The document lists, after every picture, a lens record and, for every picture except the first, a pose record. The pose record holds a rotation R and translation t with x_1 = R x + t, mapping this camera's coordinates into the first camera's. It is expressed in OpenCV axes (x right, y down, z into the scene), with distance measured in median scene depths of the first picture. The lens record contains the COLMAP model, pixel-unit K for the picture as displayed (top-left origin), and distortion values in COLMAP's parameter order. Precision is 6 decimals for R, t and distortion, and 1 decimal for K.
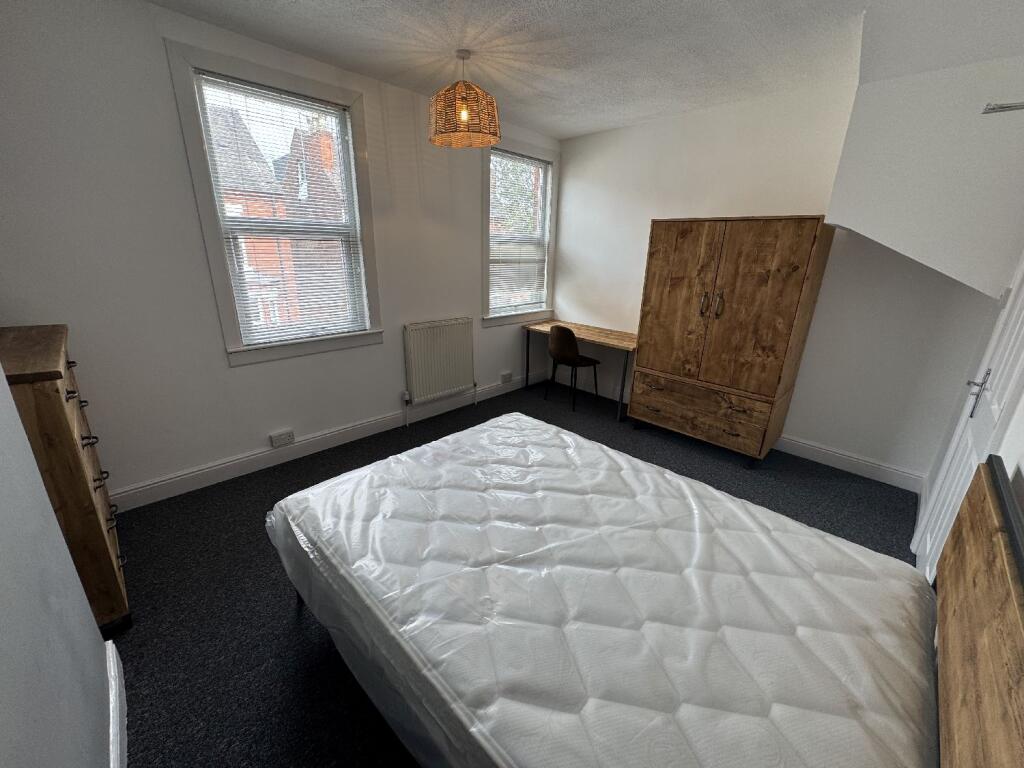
lens RADIAL K [[406.1, 0, 511.8], [0, 406.1, 383.6], [0, 0, 1]] dist [-0.001116, -0.000122]
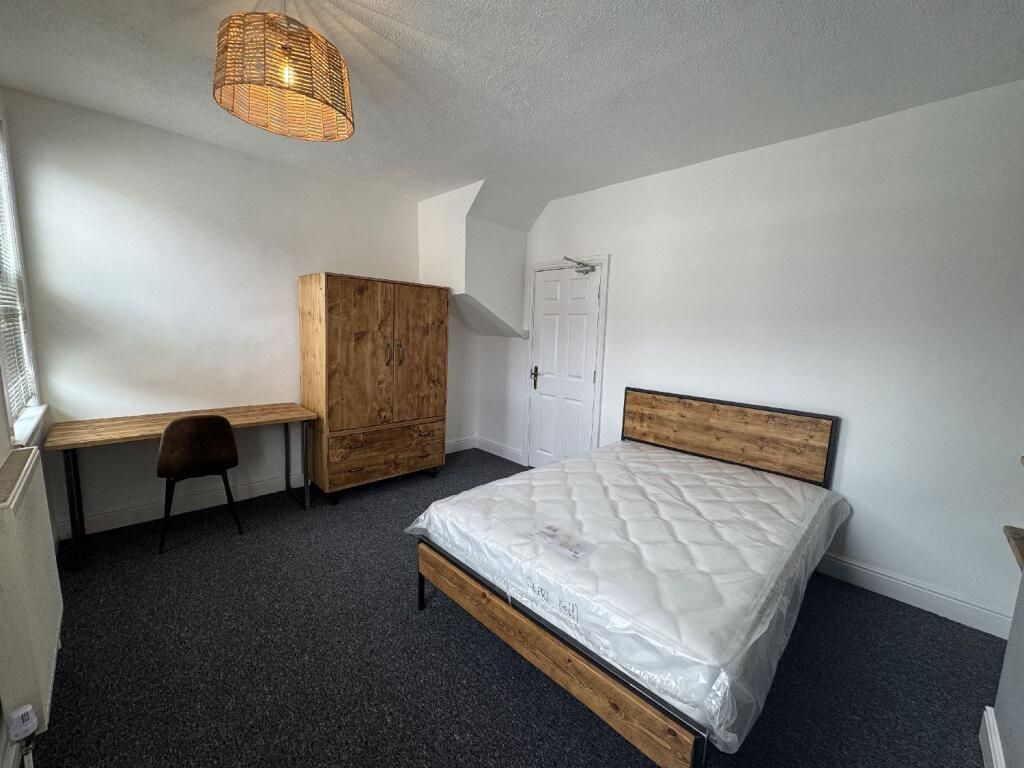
lens RADIAL K [[406.1, 0, 516.5], [0, 406.1, 382.3], [0, 0, 1]] dist [-0.001116, -0.000122]
pose [[-0.001844, -0.158756, 0.987316, -0.621363], [0.277877, 0.948352, 0.153010, -0.194332], [-0.960615, 0.274635, 0.042366, 0.633158]]
